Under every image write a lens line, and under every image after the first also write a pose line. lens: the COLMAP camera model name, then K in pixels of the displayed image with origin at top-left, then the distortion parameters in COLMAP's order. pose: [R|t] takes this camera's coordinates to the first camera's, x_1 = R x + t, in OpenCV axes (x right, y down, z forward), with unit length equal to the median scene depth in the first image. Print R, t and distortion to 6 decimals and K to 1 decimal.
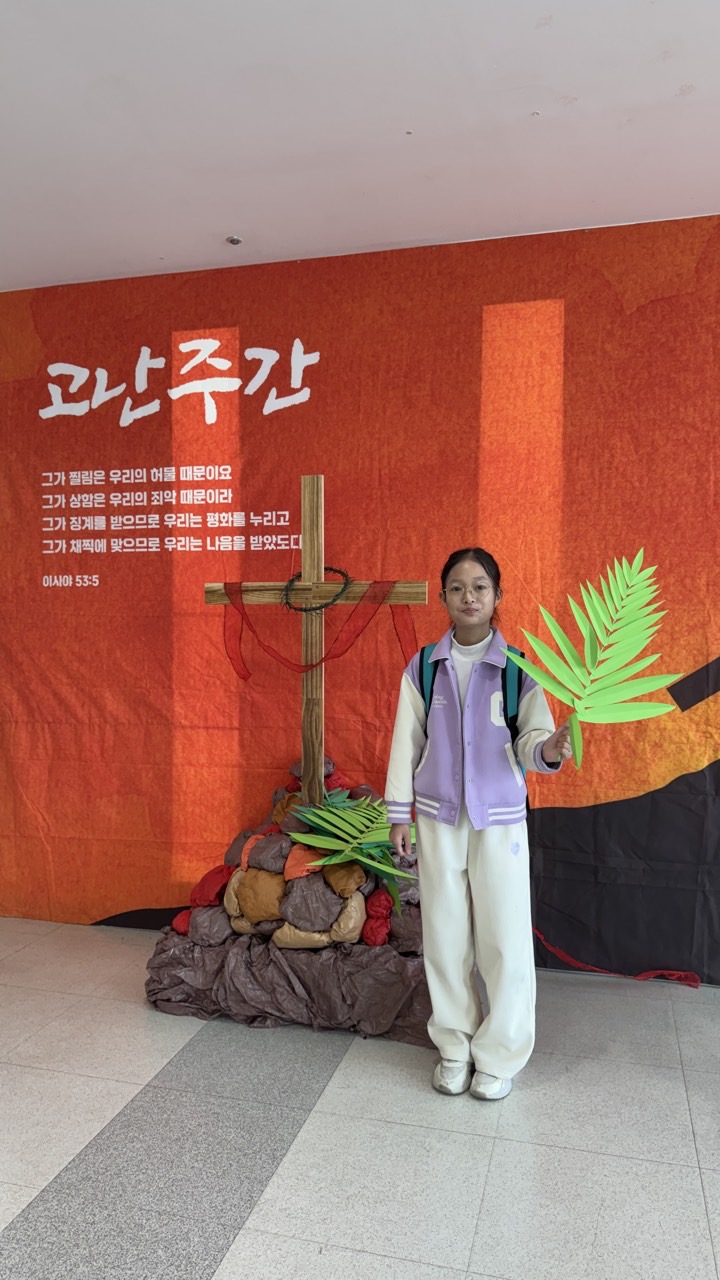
lens RADIAL K [[881.8, 0, 366.3], [0, 881.8, 644.0], [0, 0, 1]] dist [0.094336, -0.143028]
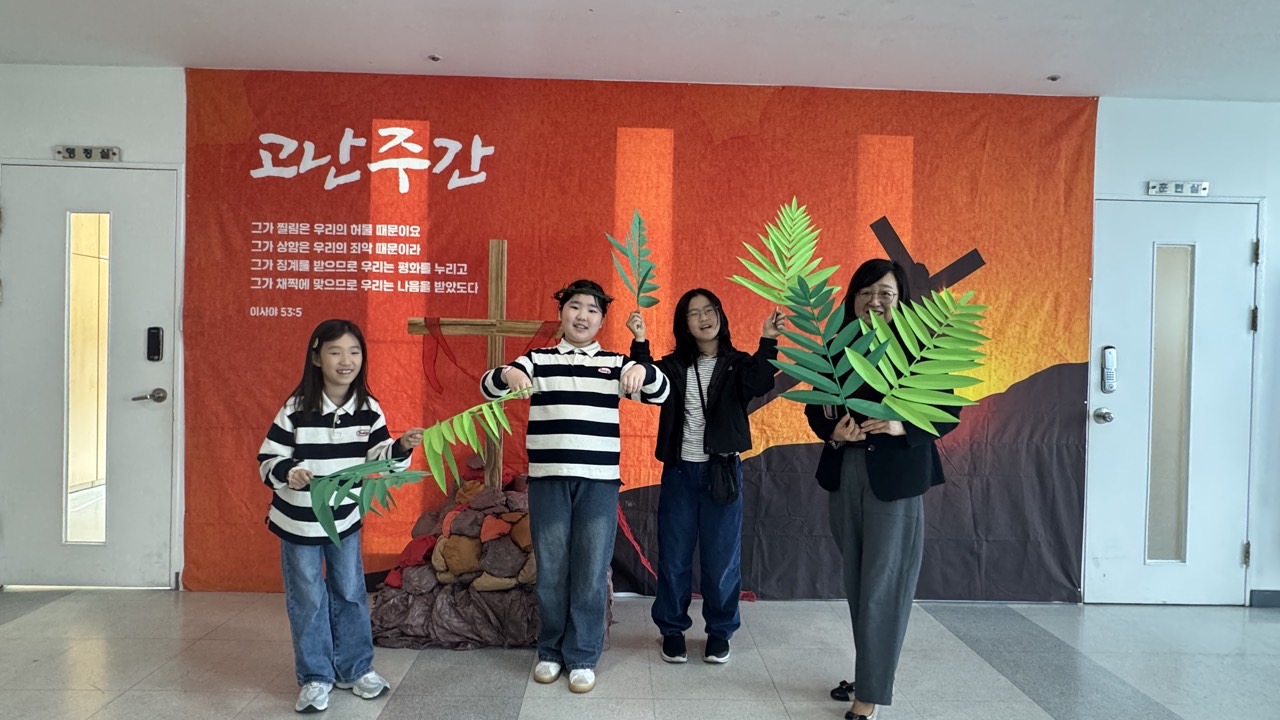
lens RADIAL K [[735.2, 0, 634.6], [0, 735.2, 367.6], [0, 0, 1]] dist [-0.007989, 0.004633]
pose [[0.960740, 0.015816, 0.277000, -0.146248], [-0.013616, 0.999859, -0.009865, 0.009108], [-0.277117, 0.005706, 0.960819, -0.106018]]
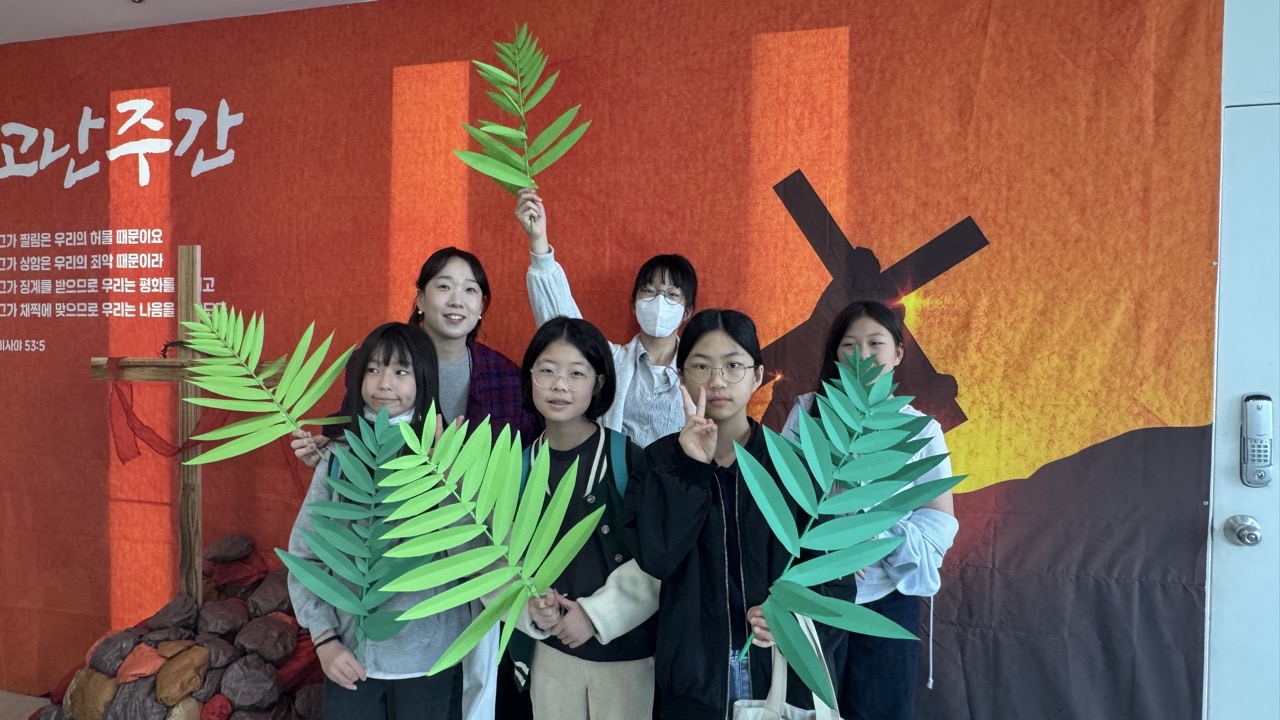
lens RADIAL K [[856.3, 0, 631.0], [0, 856.3, 359.0], [0, 0, 1]] dist [-0.007405, 0.003366]
pose [[0.999507, 0.008913, -0.030102, 0.385363], [-0.008866, 0.999959, 0.001696, -0.067427], [0.030116, -0.001428, 0.999545, 0.091726]]
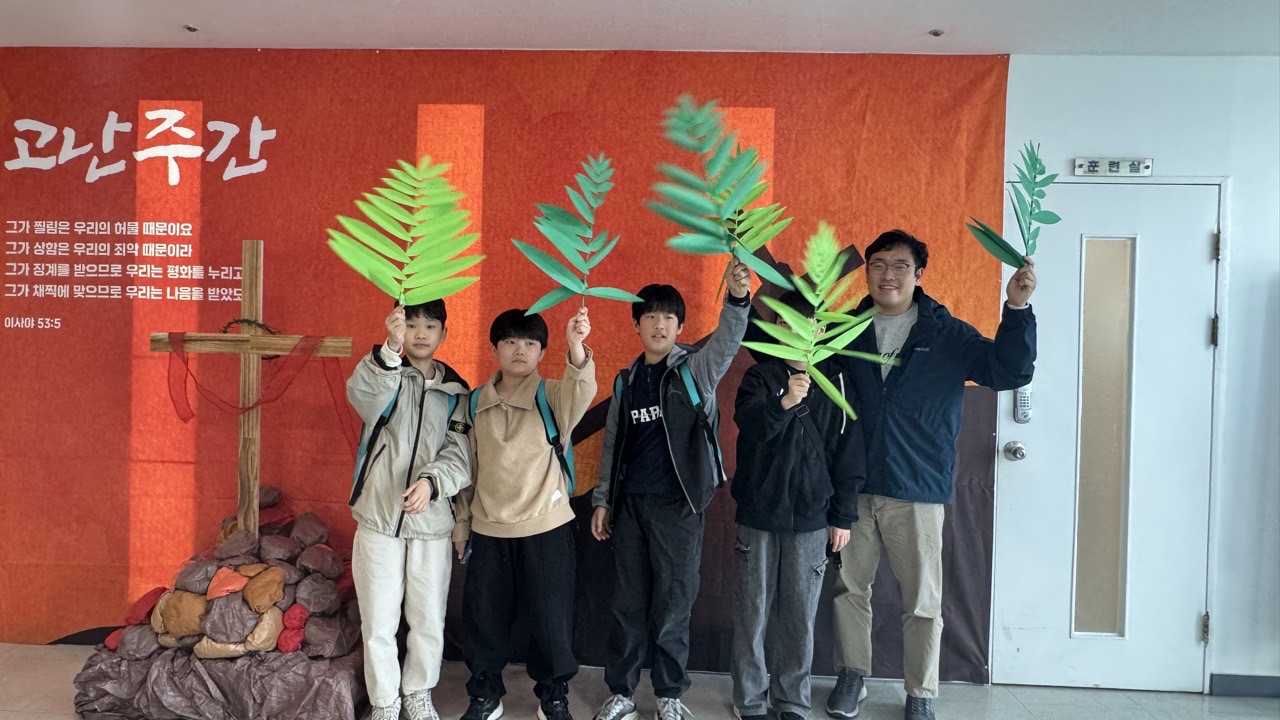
lens RADIAL K [[825.3, 0, 627.1], [0, 825.3, 356.8], [0, 0, 1]] dist [-0.004634, 0.001283]
pose [[0.977858, 0.019138, 0.208392, 0.168039], [-0.017220, 0.999791, -0.011015, -0.033792], [-0.208559, 0.007183, 0.977983, -0.117554]]
